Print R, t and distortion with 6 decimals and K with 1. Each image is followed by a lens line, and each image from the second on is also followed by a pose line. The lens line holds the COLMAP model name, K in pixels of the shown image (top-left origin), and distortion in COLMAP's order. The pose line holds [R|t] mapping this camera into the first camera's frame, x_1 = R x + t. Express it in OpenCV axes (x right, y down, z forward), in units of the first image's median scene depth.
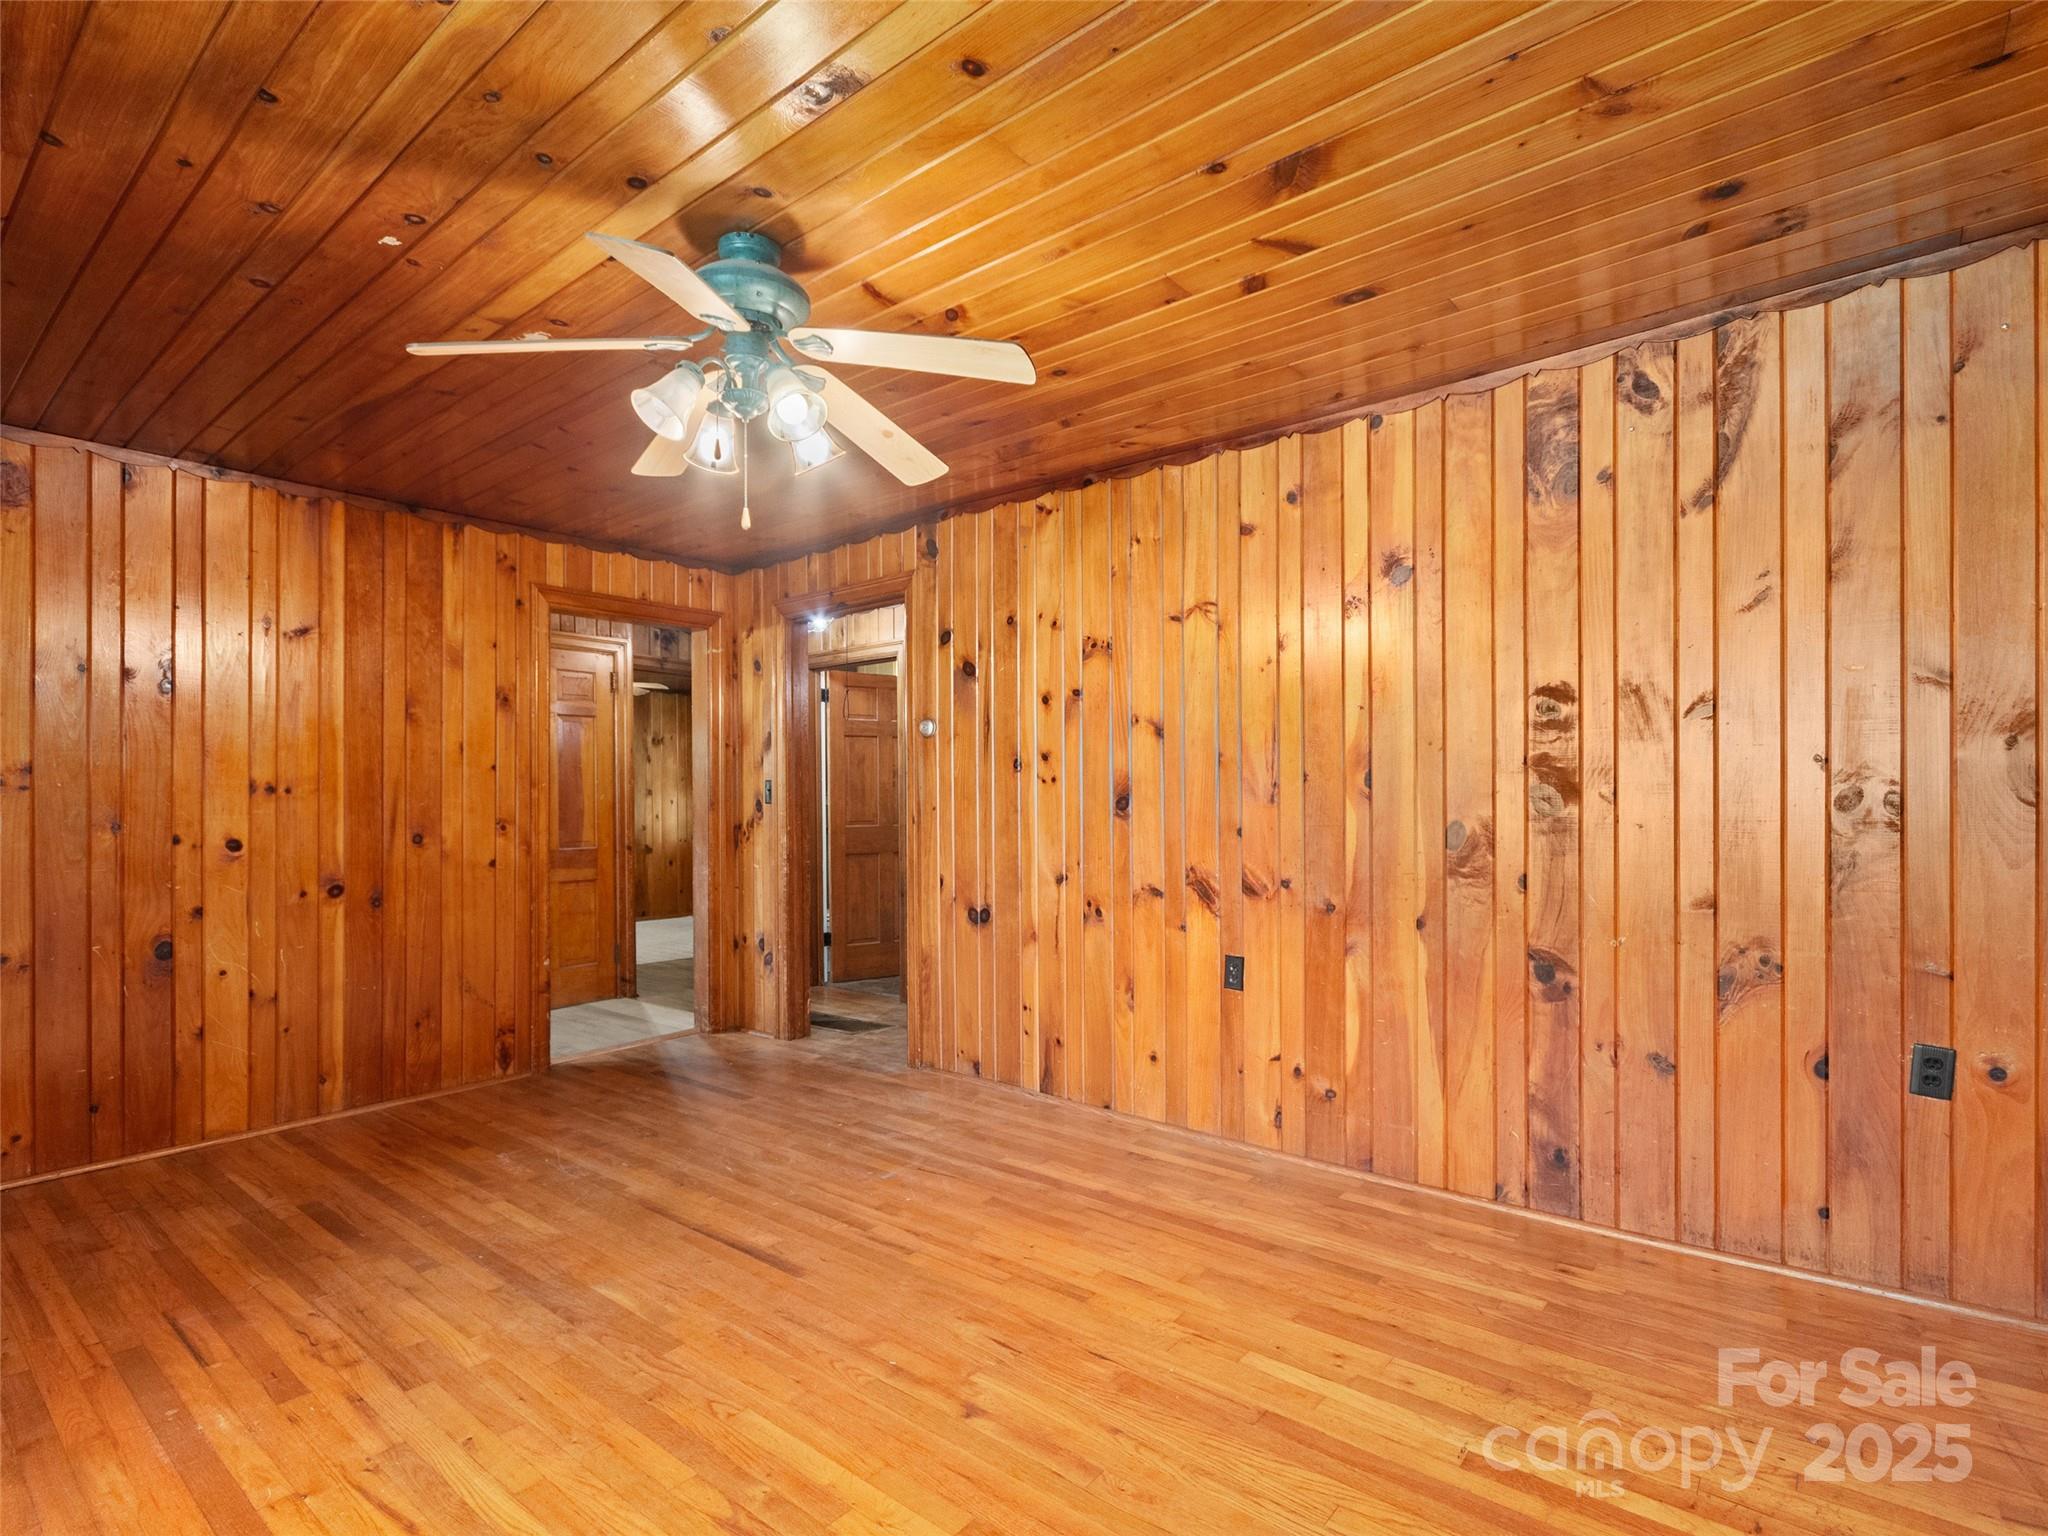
lens RADIAL K [[1007.8, 0, 1026.2], [0, 1007.8, 779.7], [0, 0, 1]] dist [-0.001313, 0.000014]
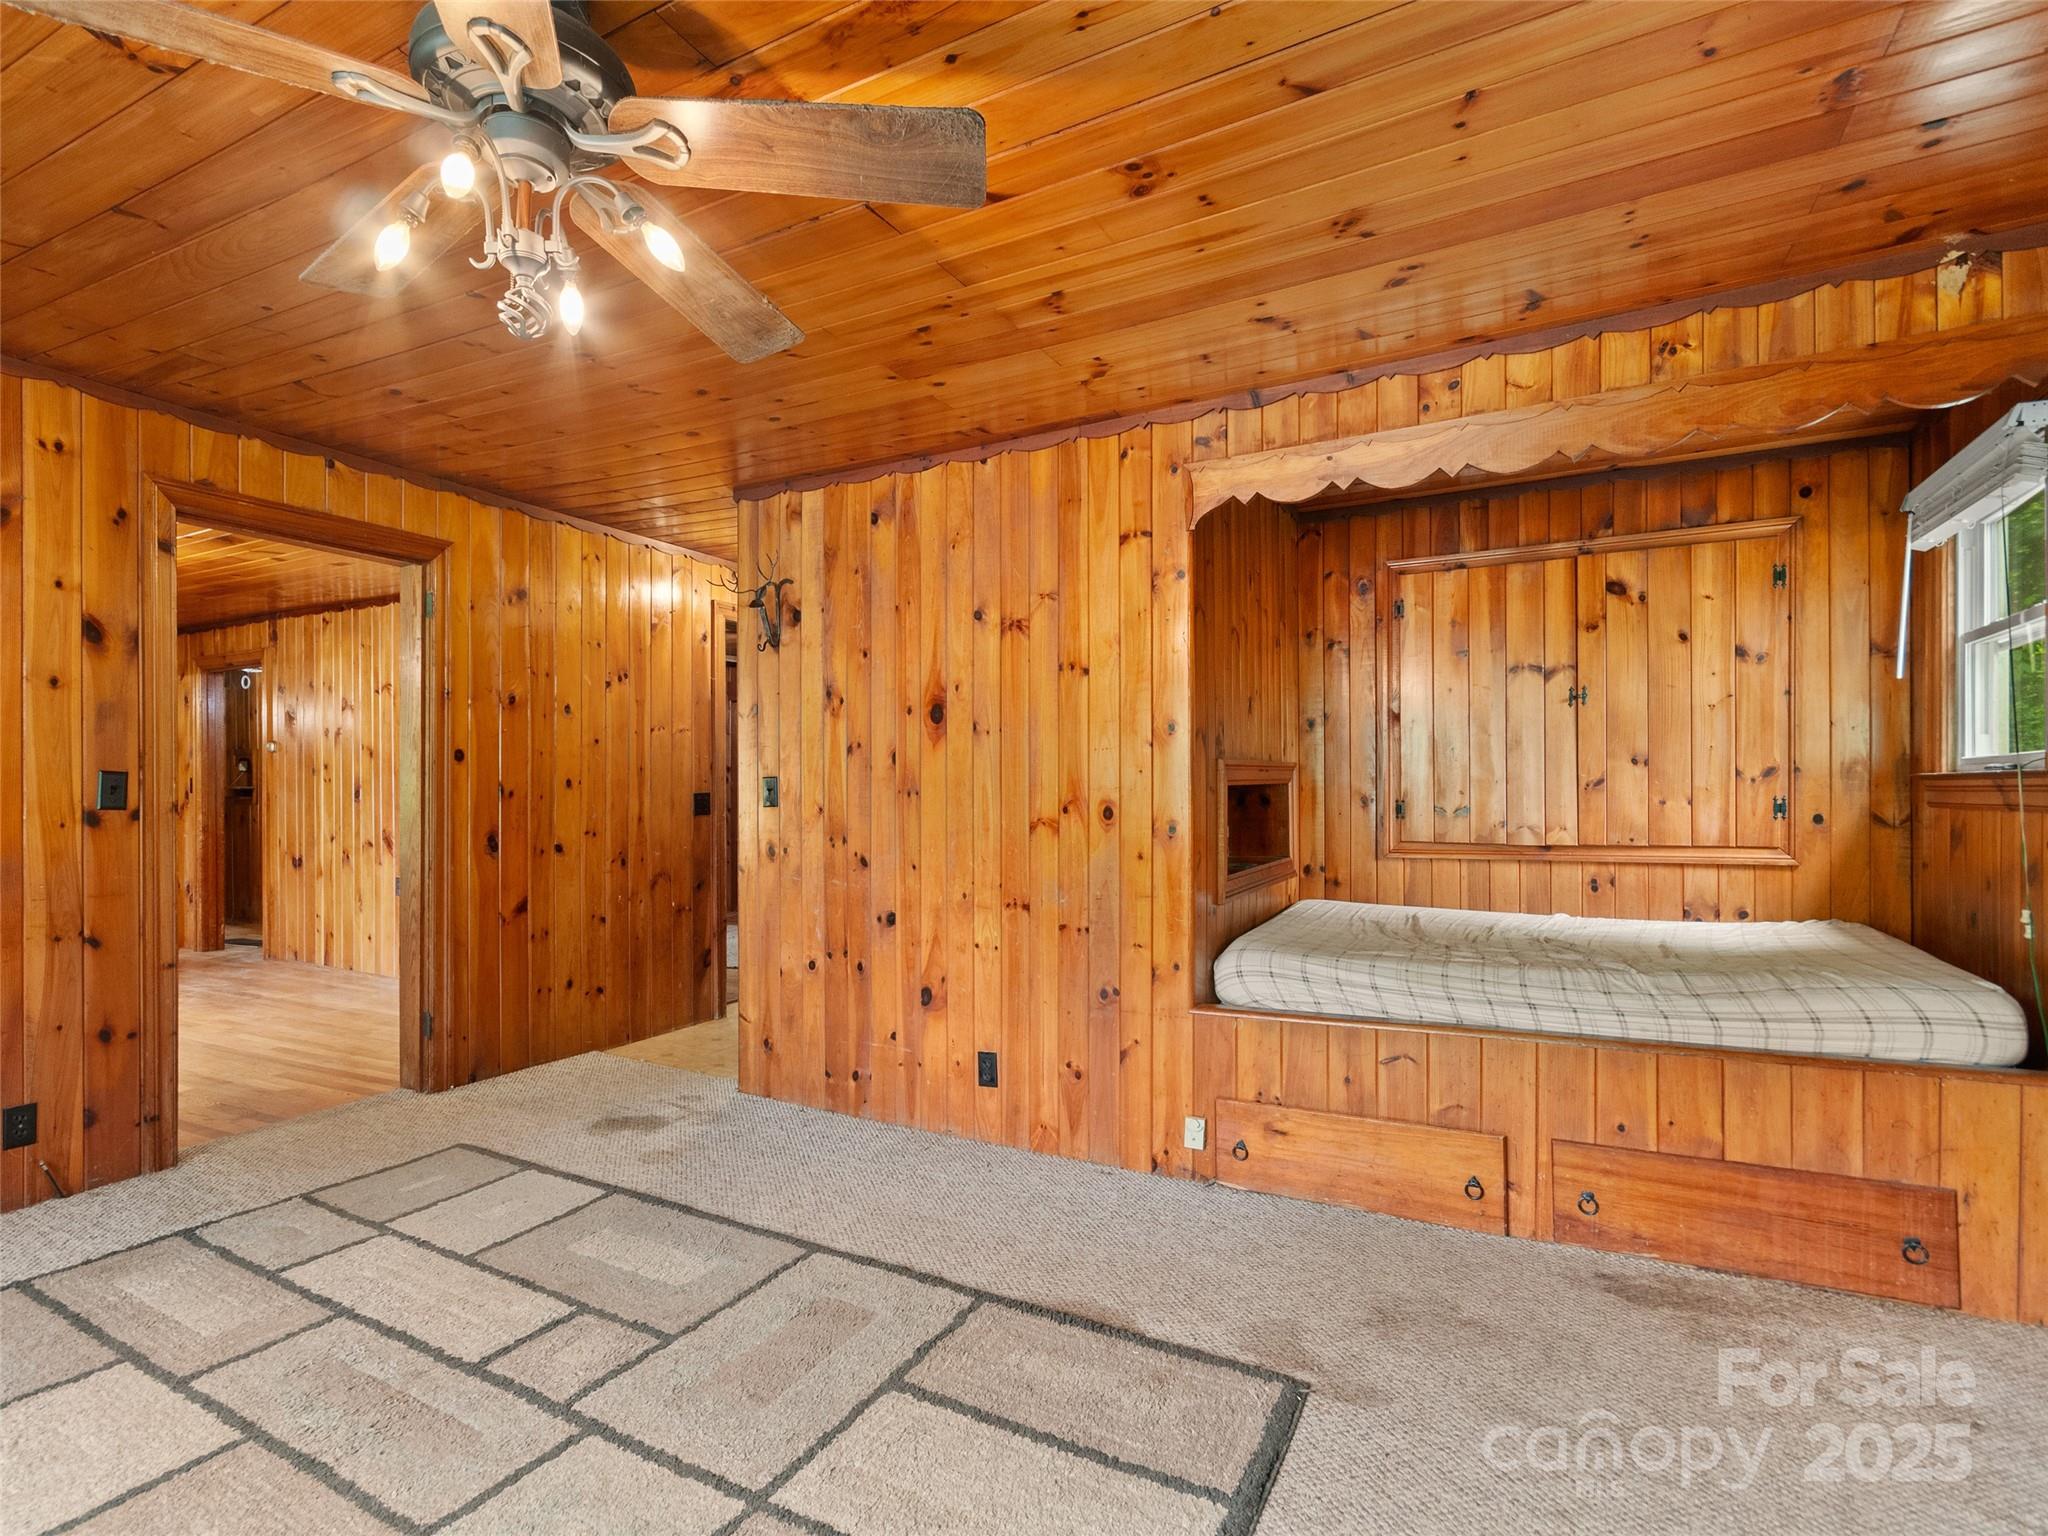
lens RADIAL K [[1007.8, 0, 1021.0], [0, 1007.8, 779.0], [0, 0, 1]] dist [-0.001313, 0.000014]
pose [[0.978869, 0.008307, 0.204320, 0.768099], [-0.010201, 0.999914, 0.008218, -0.026184], [-0.204234, -0.010129, 0.978870, -0.841826]]
